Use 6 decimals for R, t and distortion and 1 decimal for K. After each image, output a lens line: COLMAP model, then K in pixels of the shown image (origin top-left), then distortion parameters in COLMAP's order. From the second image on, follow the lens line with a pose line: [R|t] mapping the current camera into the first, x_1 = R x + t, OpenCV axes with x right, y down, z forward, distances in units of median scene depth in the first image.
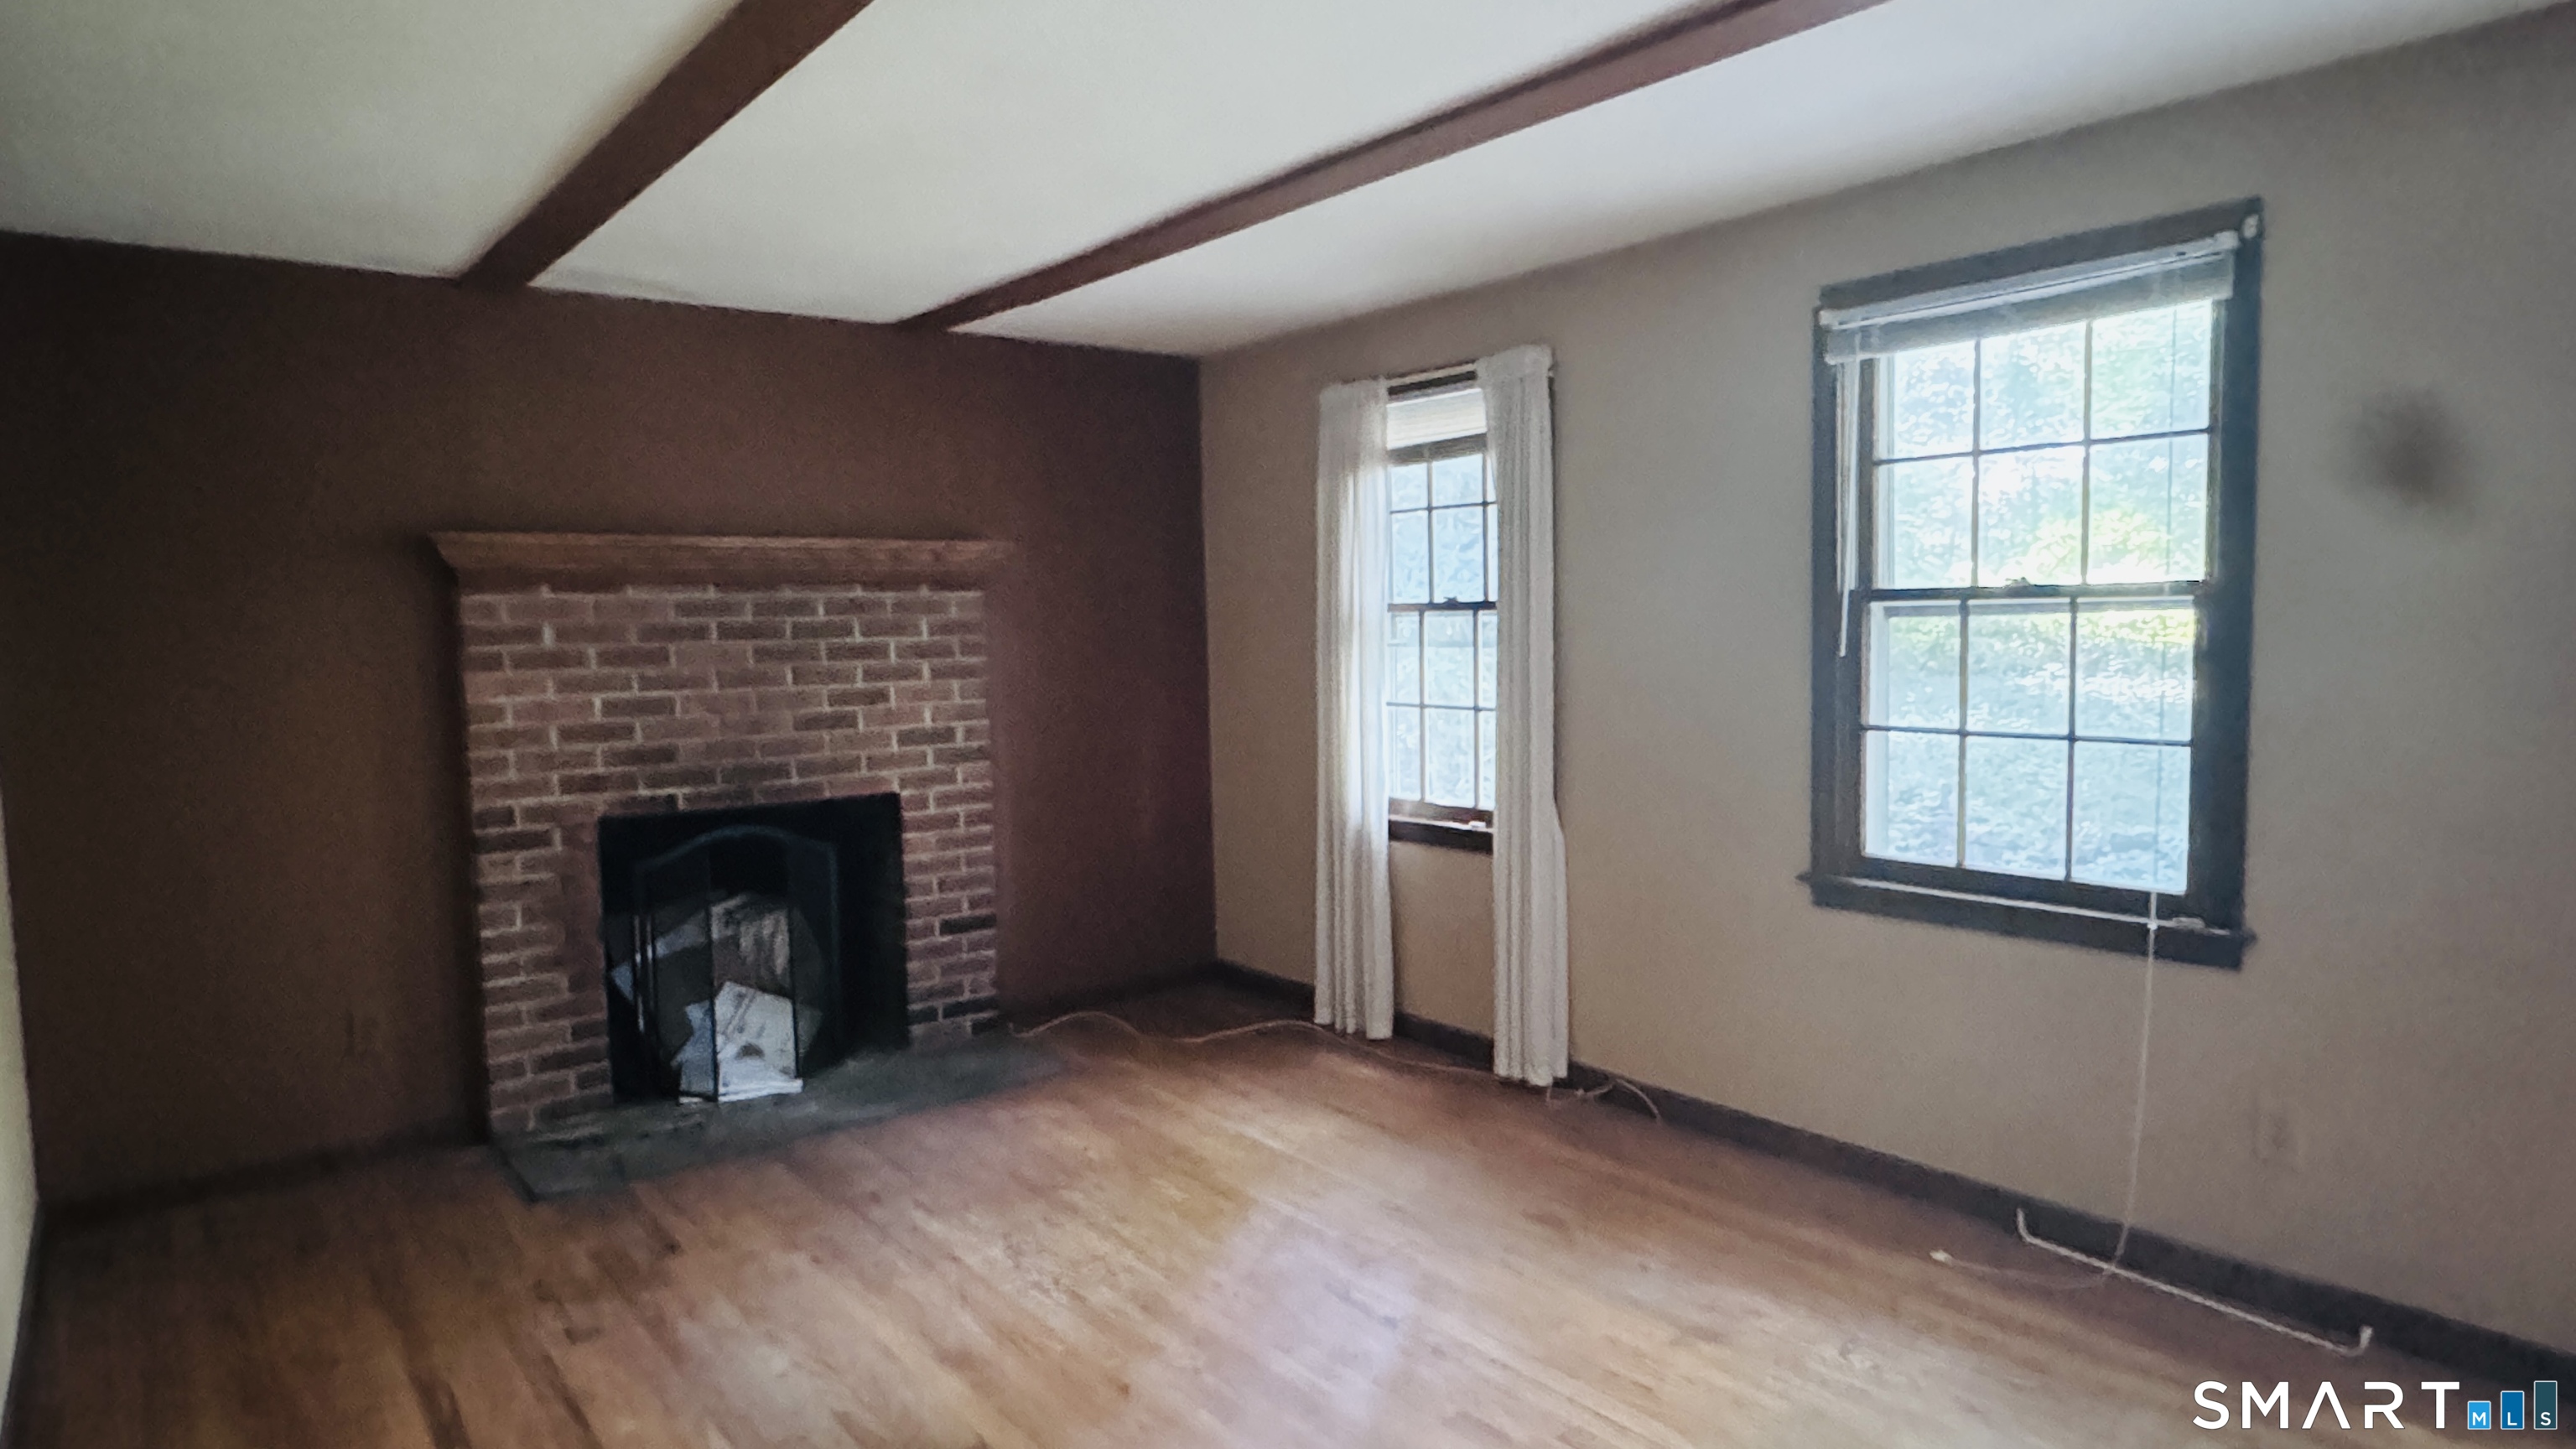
lens RADIAL K [[1471.2, 0, 1287.5], [0, 1471.2, 718.8], [0, 0, 1]] dist [-0.003914, -0.000386]
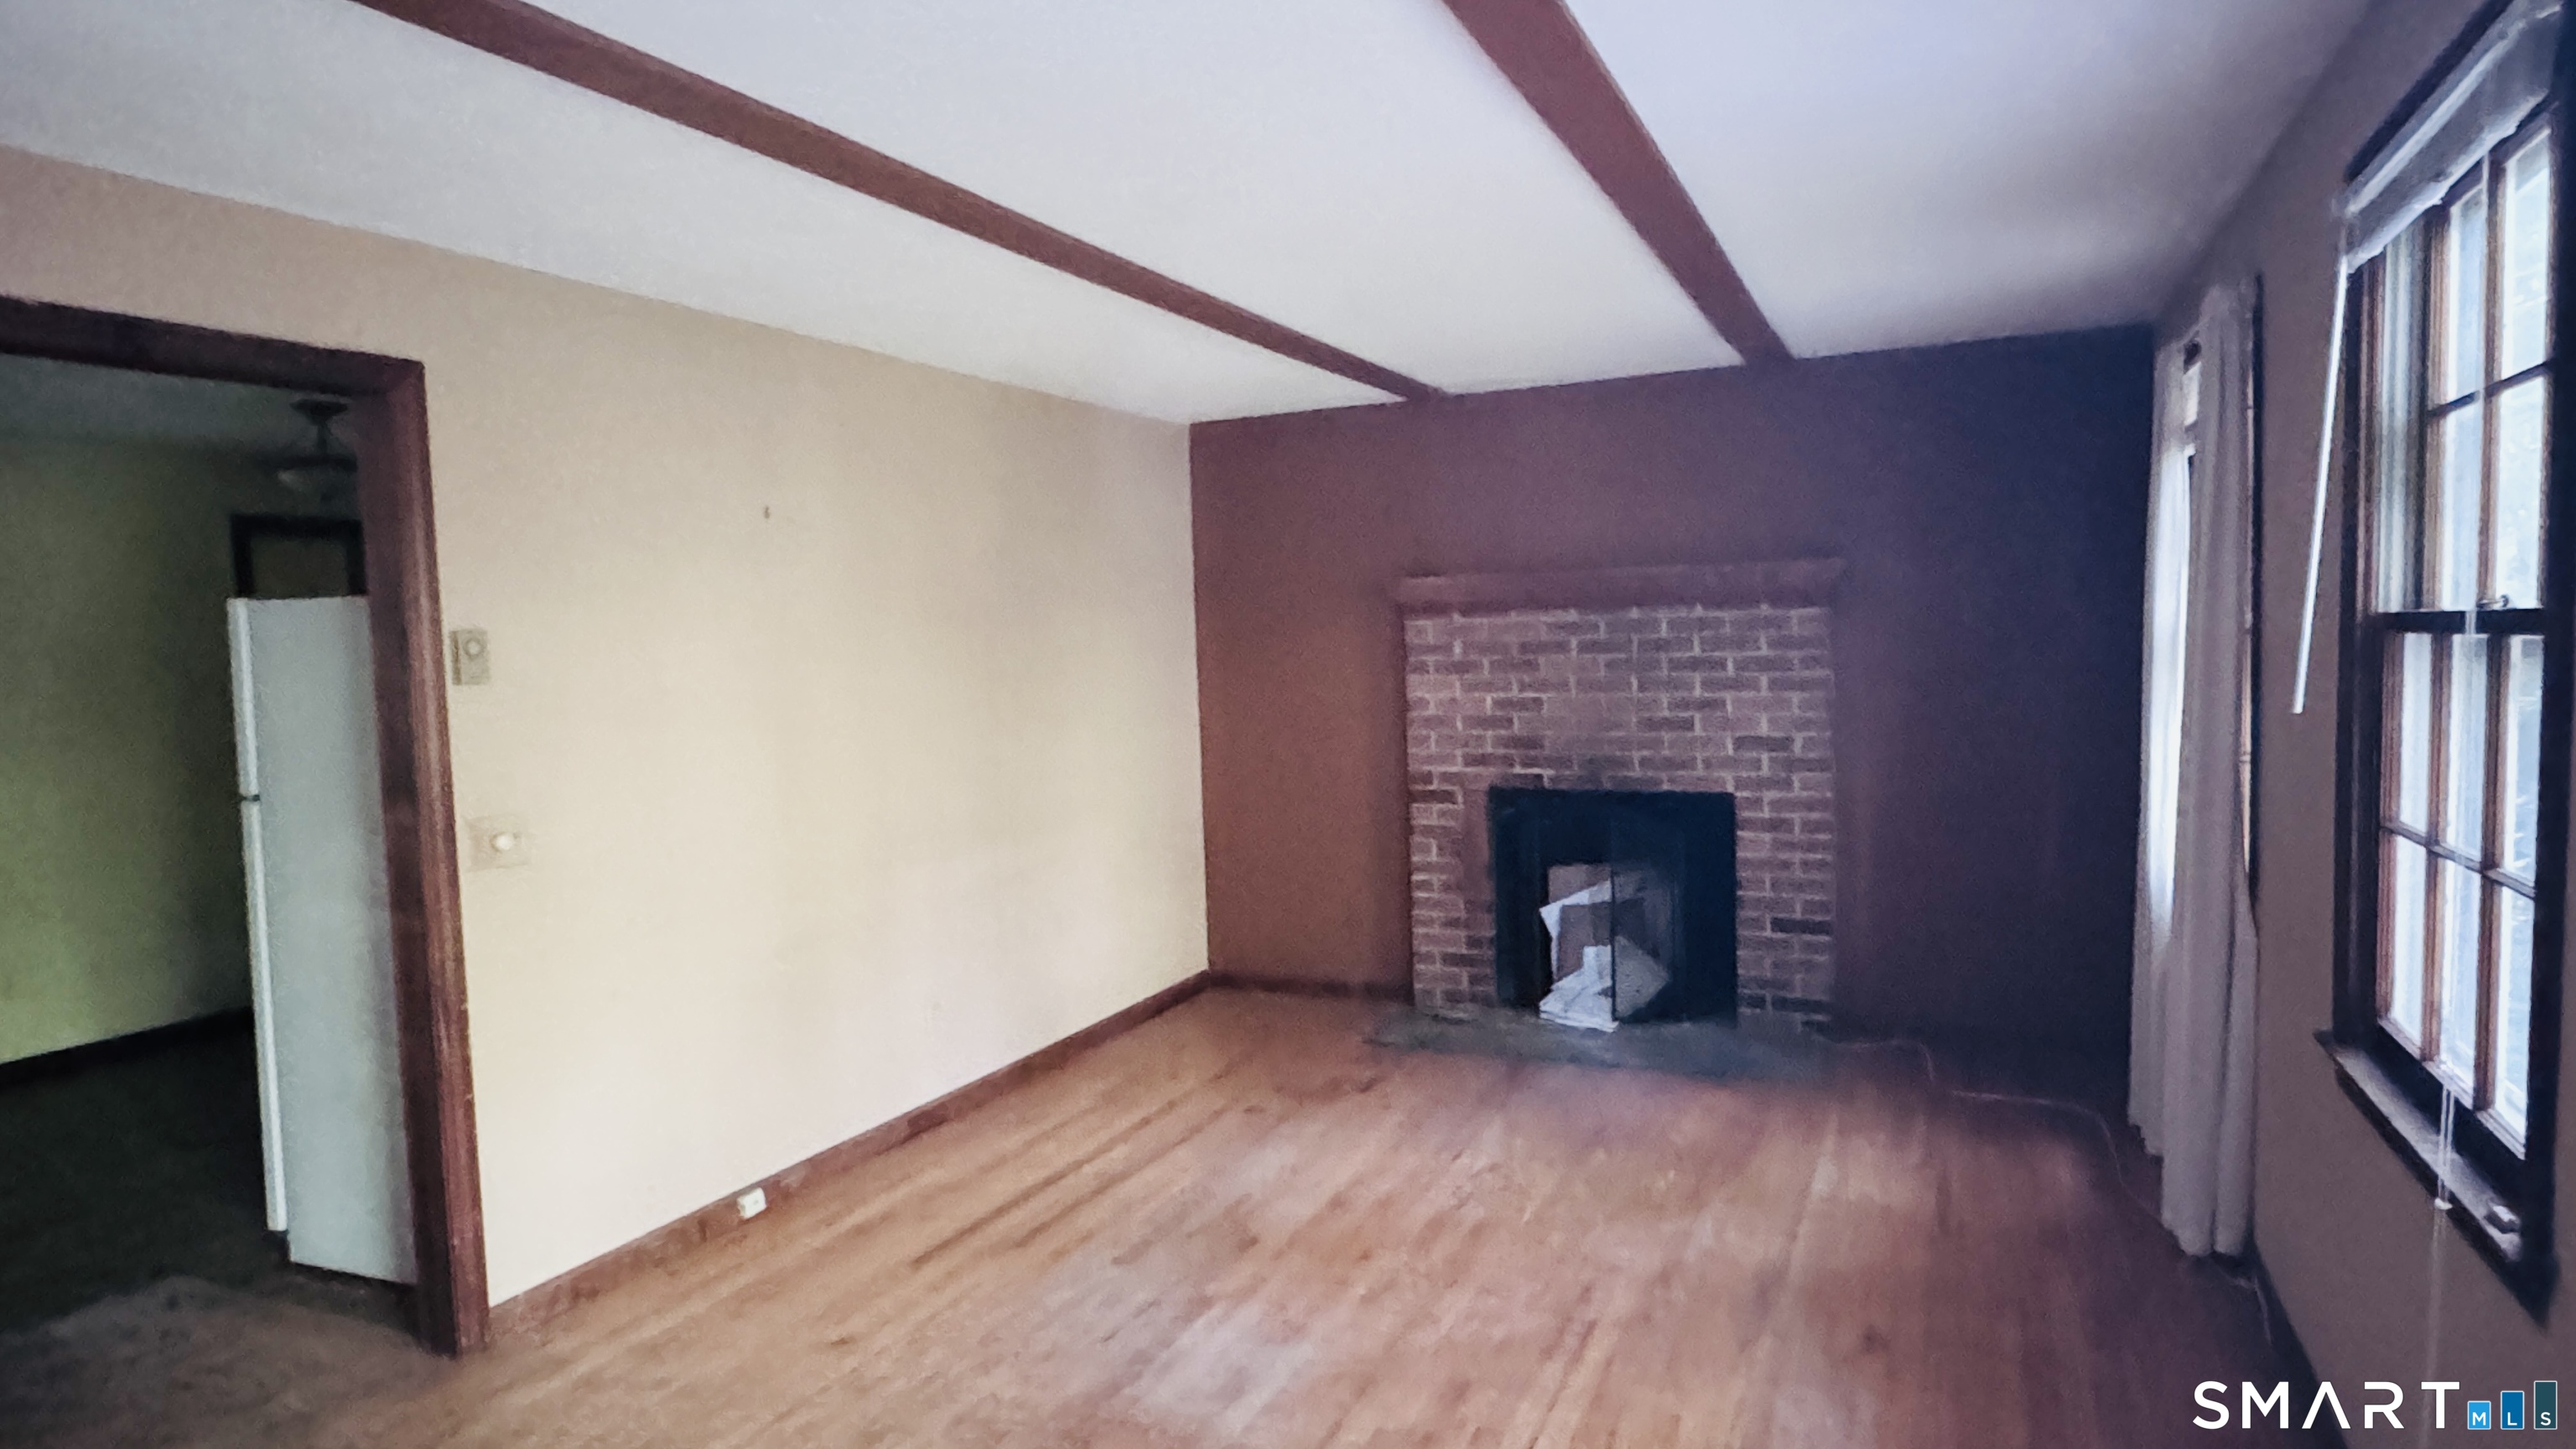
lens RADIAL K [[1471.2, 0, 1284.9], [0, 1471.2, 733.9], [0, 0, 1]] dist [-0.003914, -0.000386]
pose [[0.447862, 0.064451, -0.891776, 0.630724], [-0.043382, 0.997790, 0.050326, -0.038603], [0.893049, 0.016148, 0.449669, 0.233372]]
